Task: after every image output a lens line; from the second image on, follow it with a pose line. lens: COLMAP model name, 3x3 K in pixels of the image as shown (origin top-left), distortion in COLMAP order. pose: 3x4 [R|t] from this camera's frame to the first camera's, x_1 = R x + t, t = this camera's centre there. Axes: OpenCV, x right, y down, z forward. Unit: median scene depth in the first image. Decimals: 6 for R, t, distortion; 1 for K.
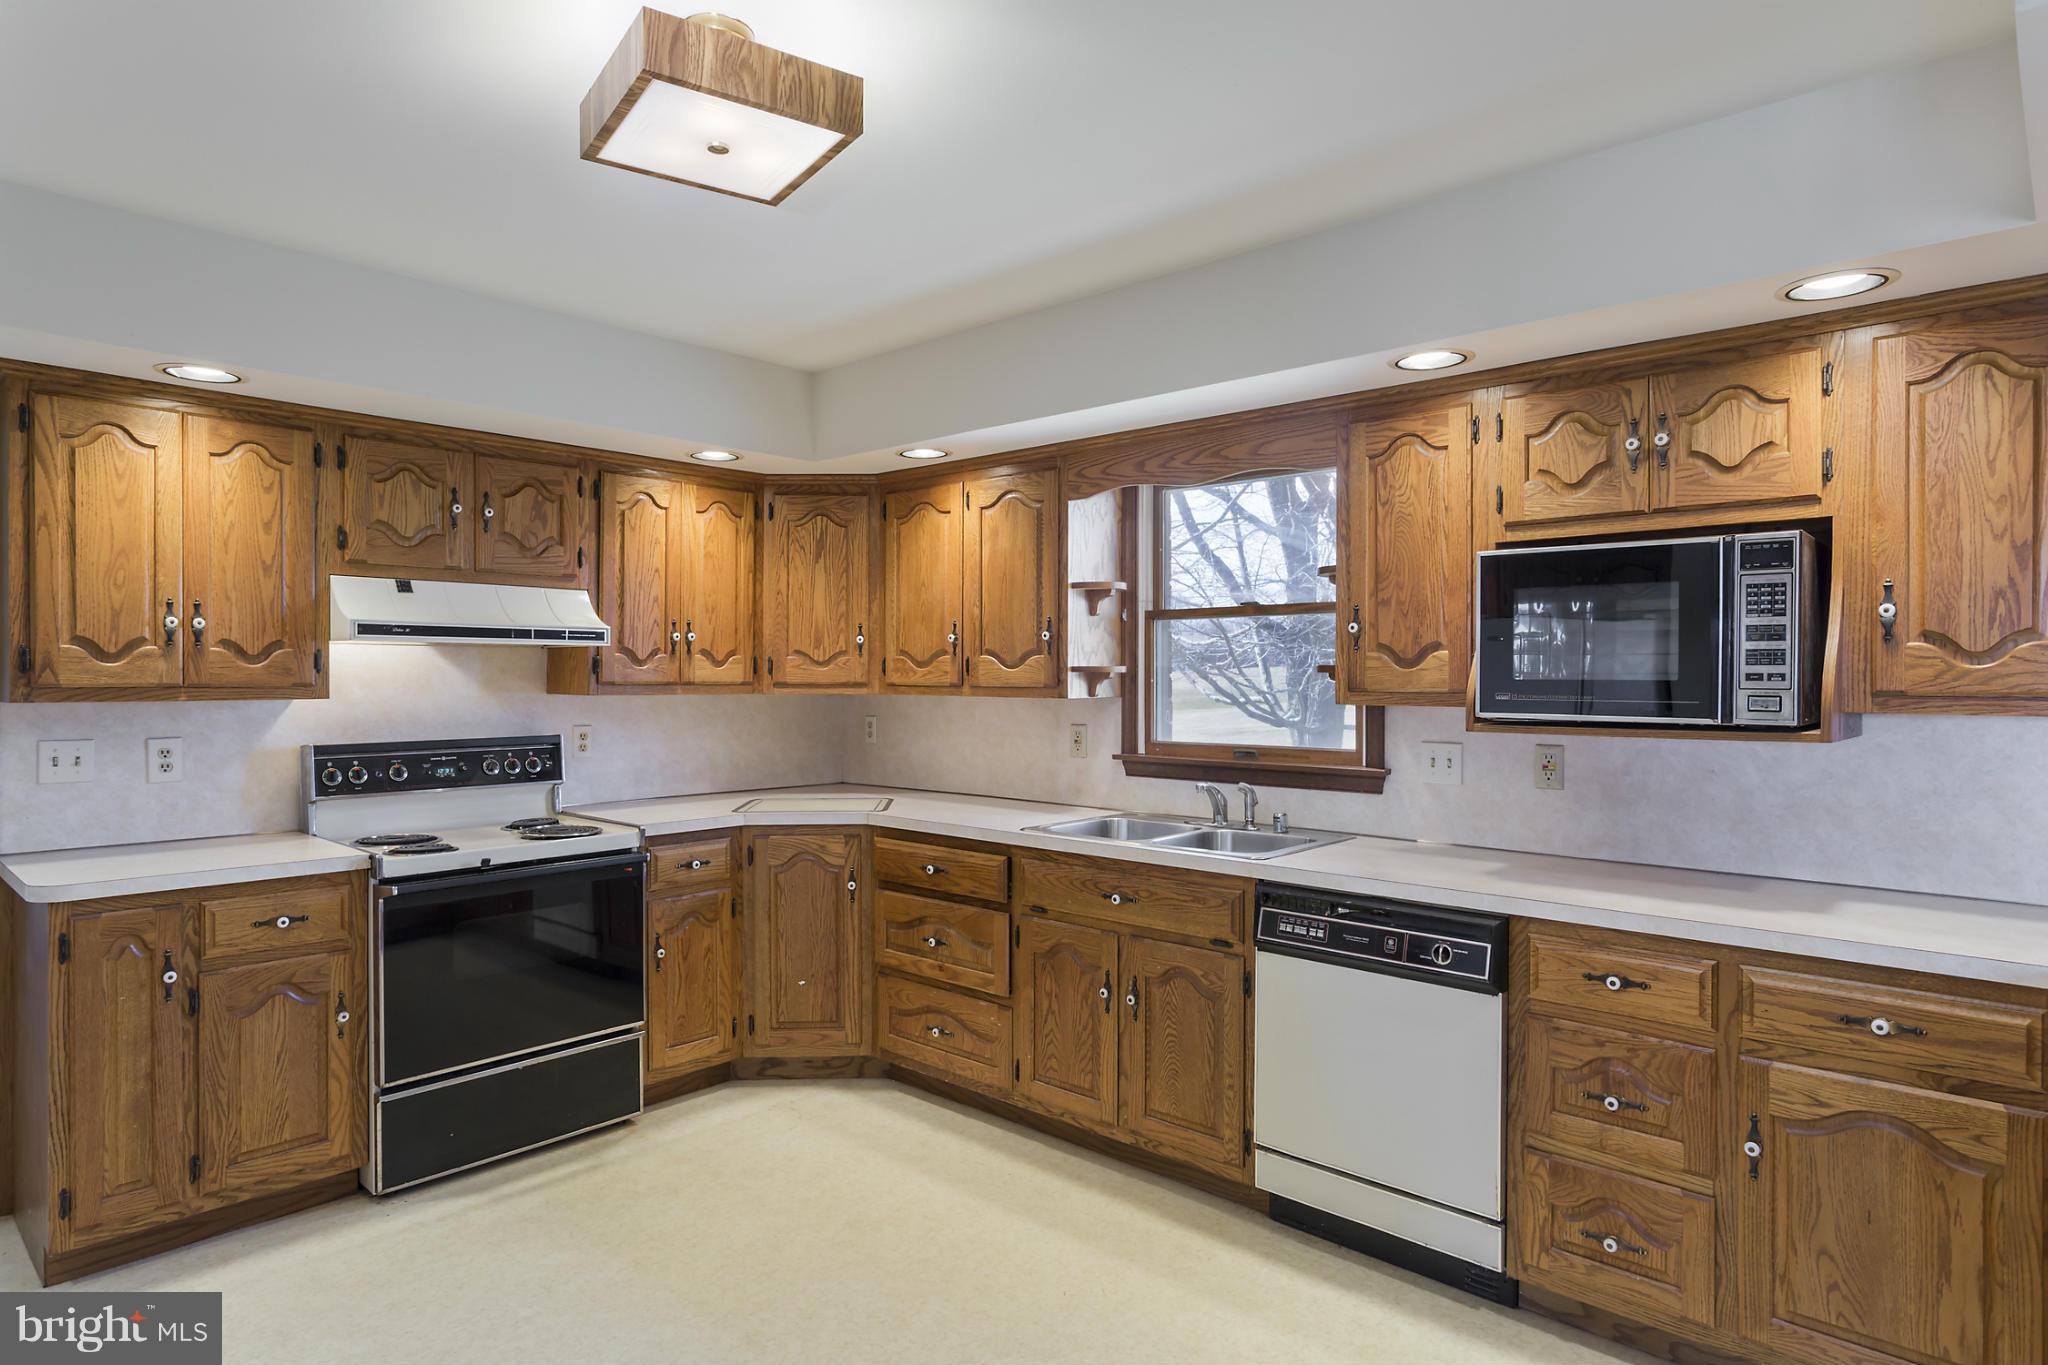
lens RADIAL K [[1161.4, 0, 1024.0], [0, 1161.4, 682.5], [0, 0, 1]] dist [-0.002502, 0.003092]
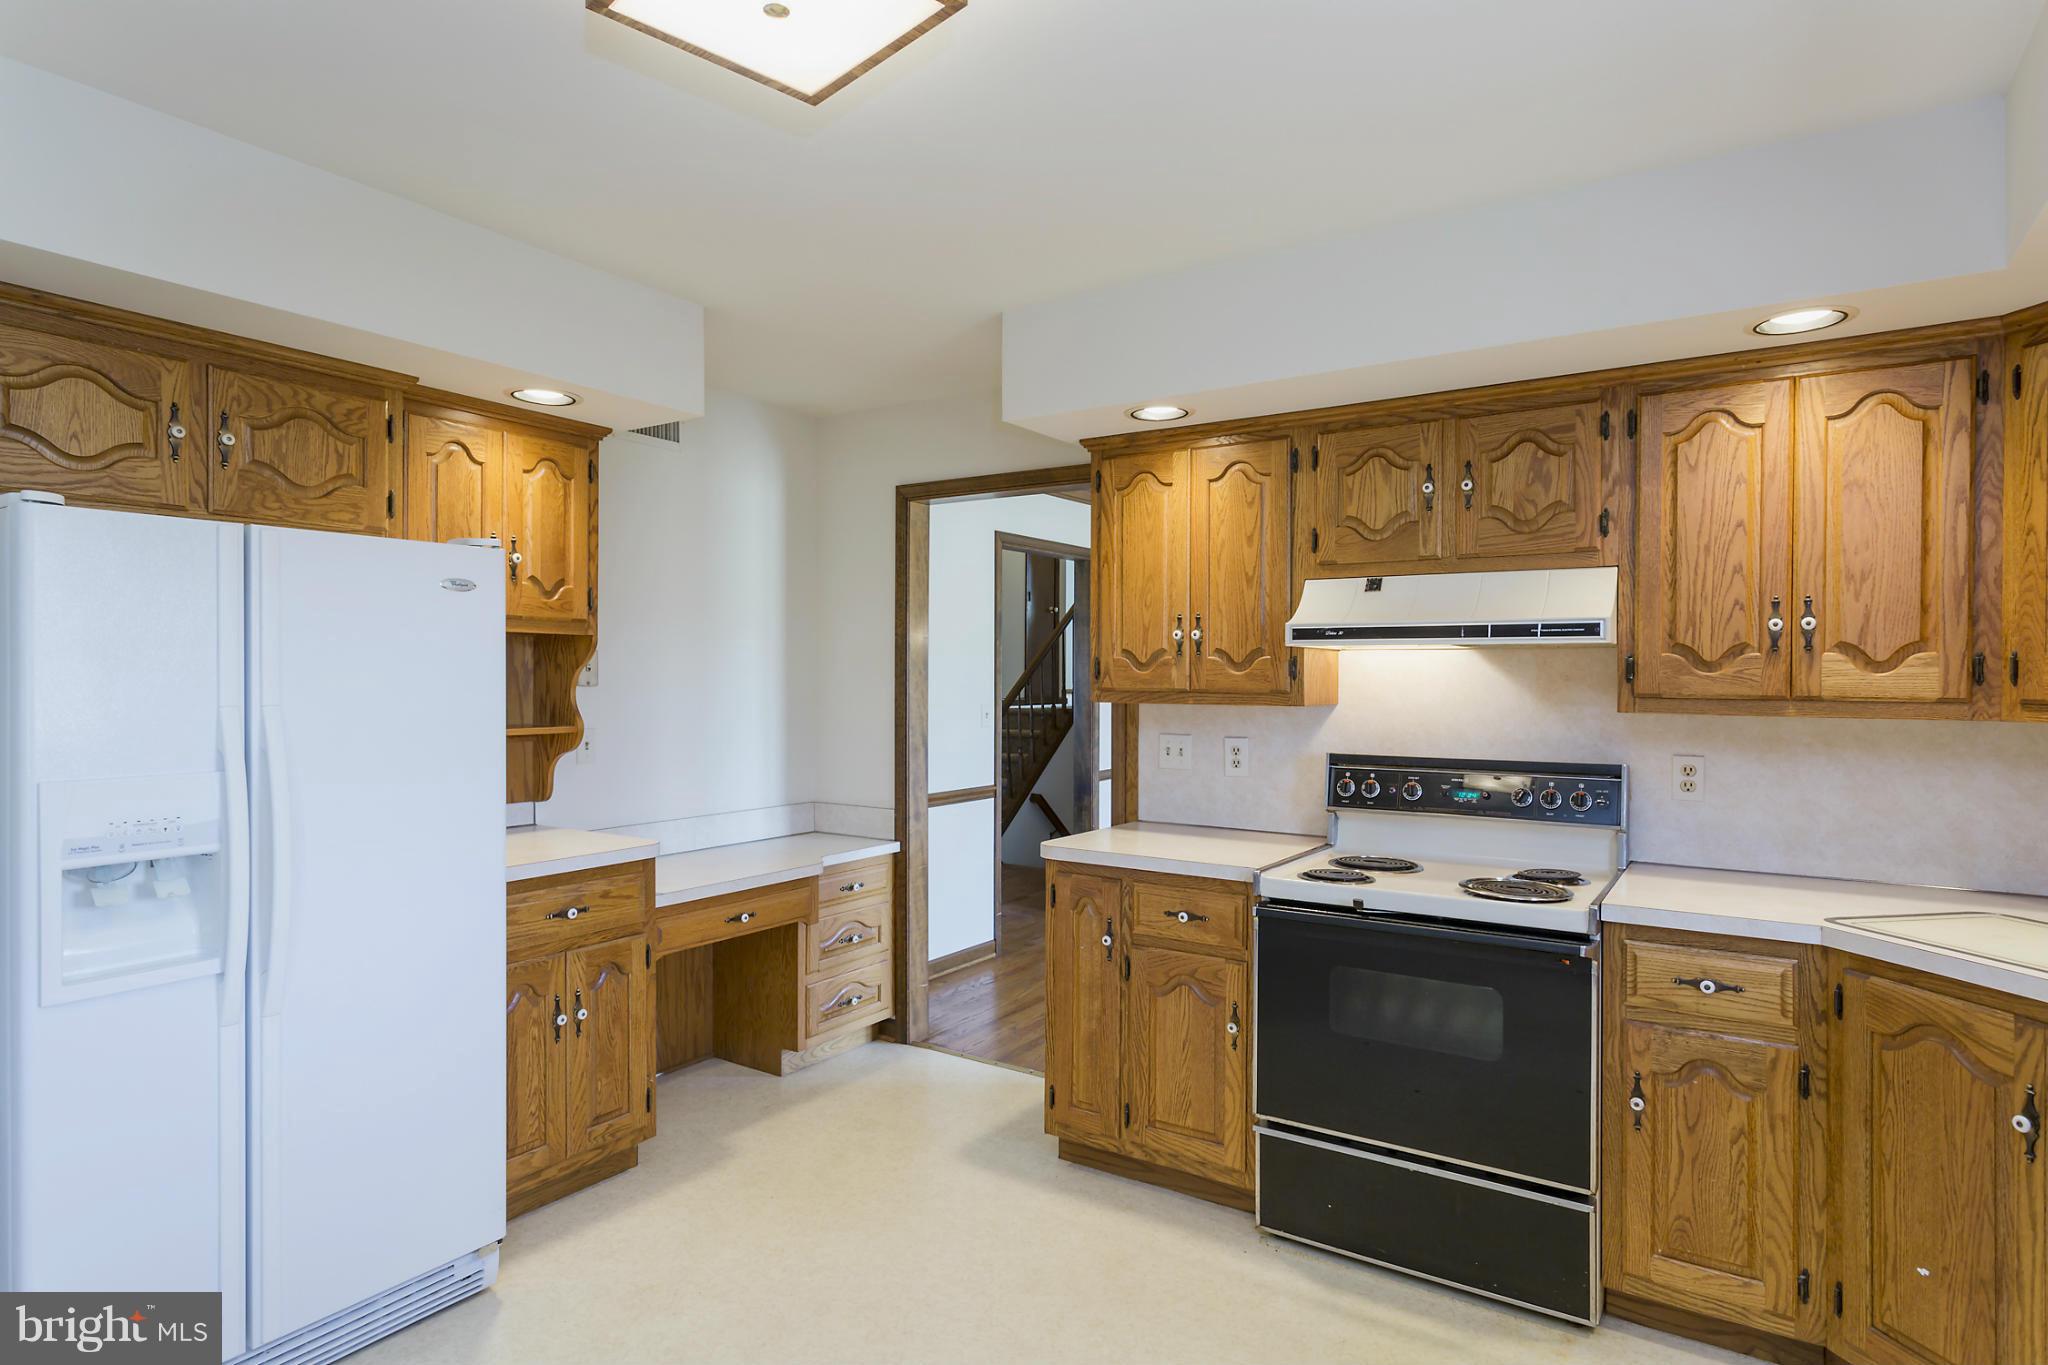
lens RADIAL K [[1114.0, 0, 1024.0], [0, 1114.0, 682.5], [0, 0, 1]] dist [0.002627, 0.001005]
pose [[0.150772, 0.003533, -0.988562, 0.283424], [-0.012315, 0.999923, 0.001696, -0.004527], [0.988492, 0.011919, 0.150804, 0.596080]]
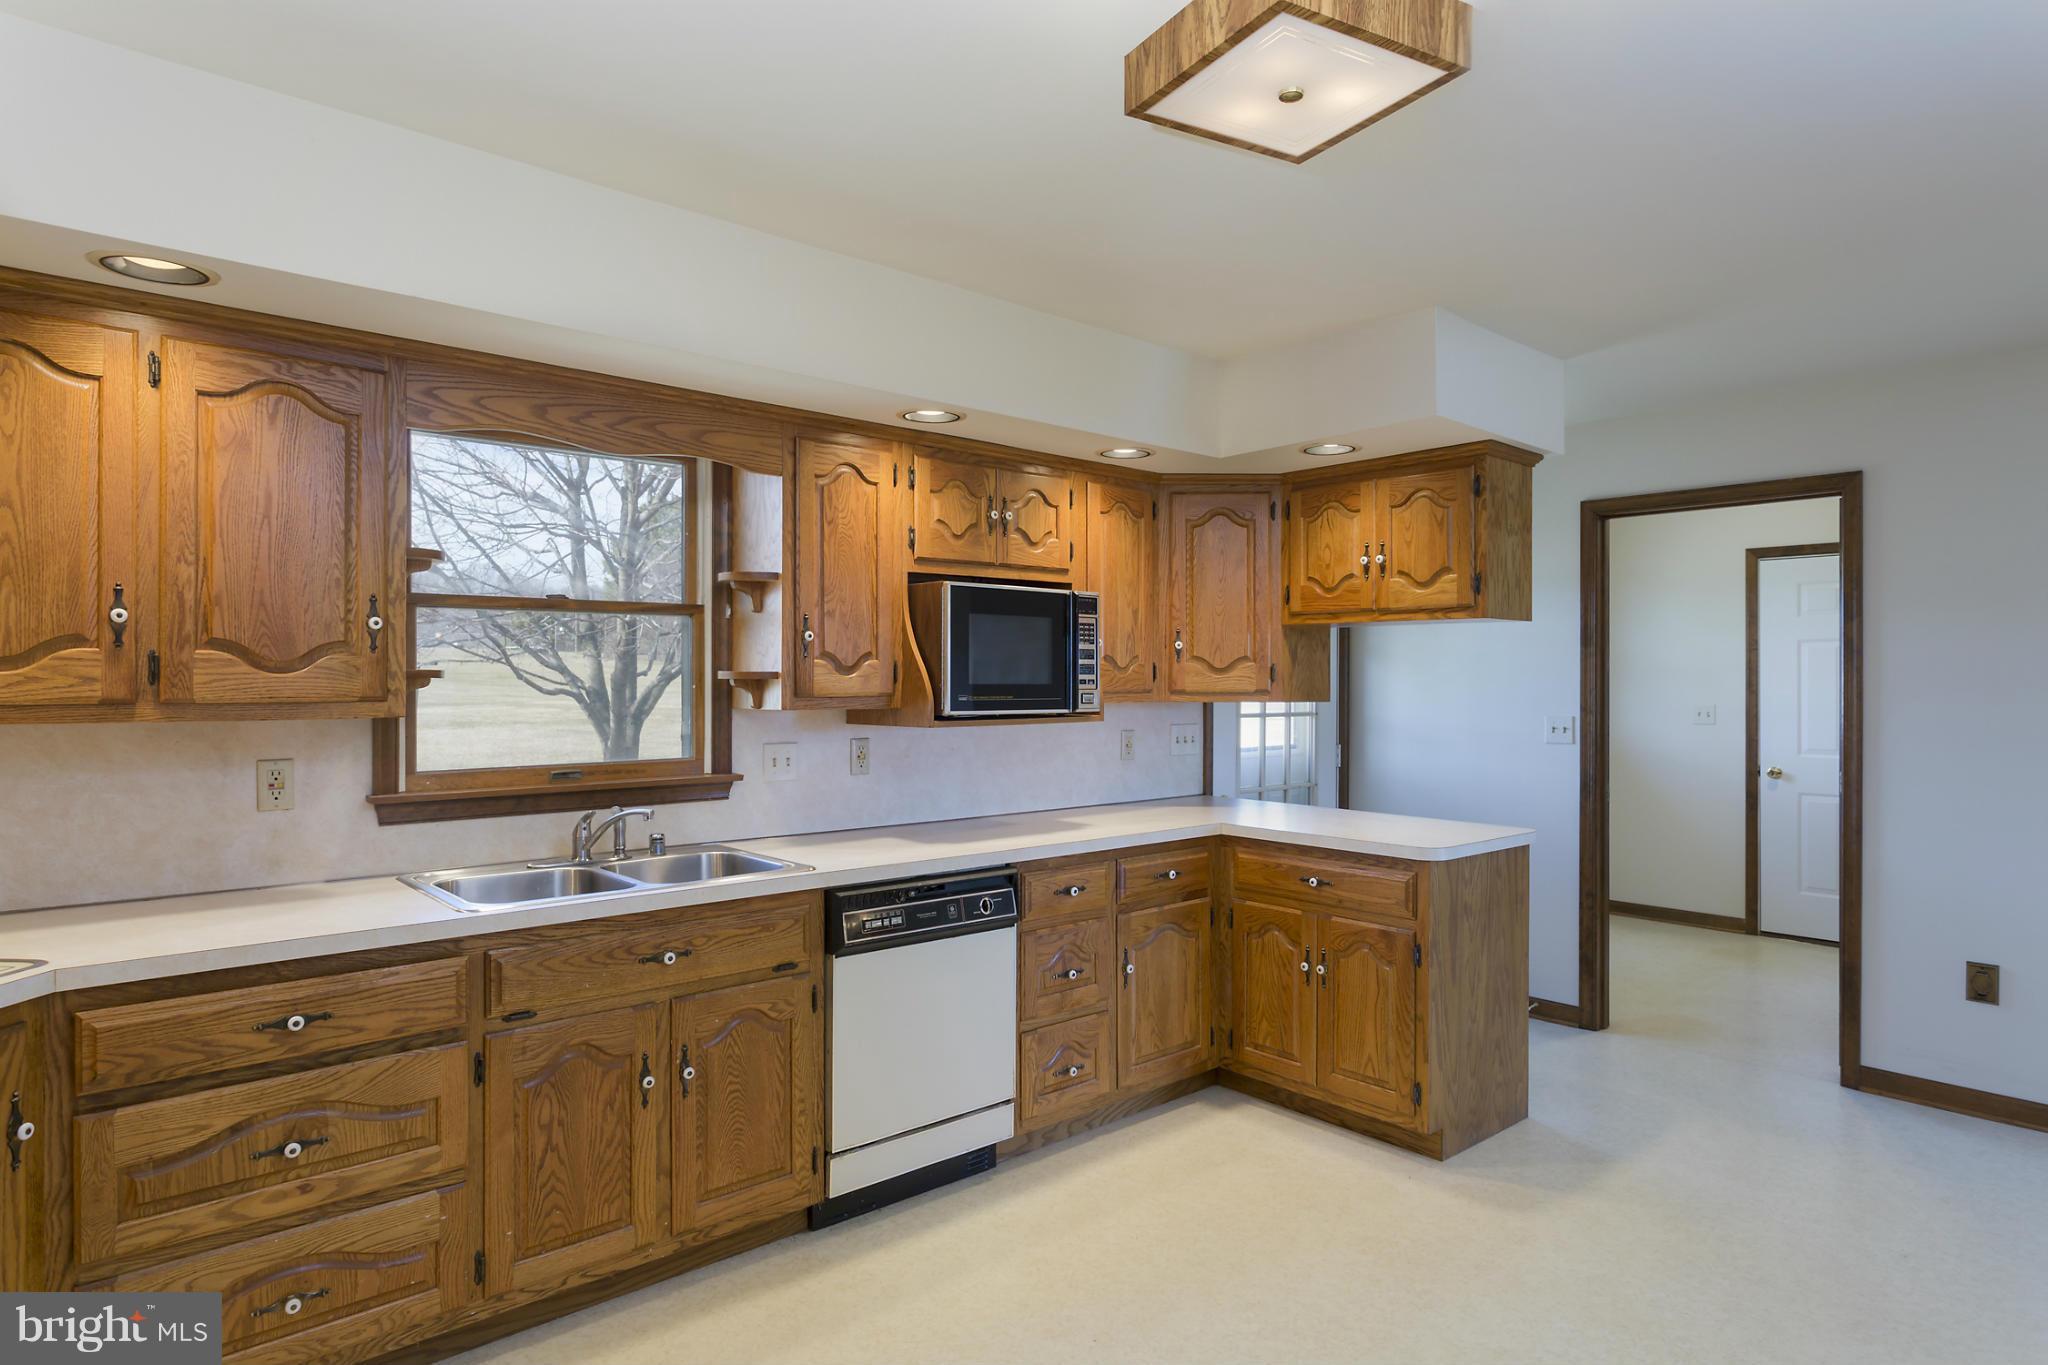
lens RADIAL K [[1161.4, 0, 1024.0], [0, 1161.4, 682.5], [0, 0, 1]] dist [-0.002502, 0.003092]
pose [[0.109026, -0.002794, 0.994035, -0.658251], [0.008144, 0.999965, 0.001918, -0.005161], [-0.994006, 0.007886, 0.109045, 0.623431]]
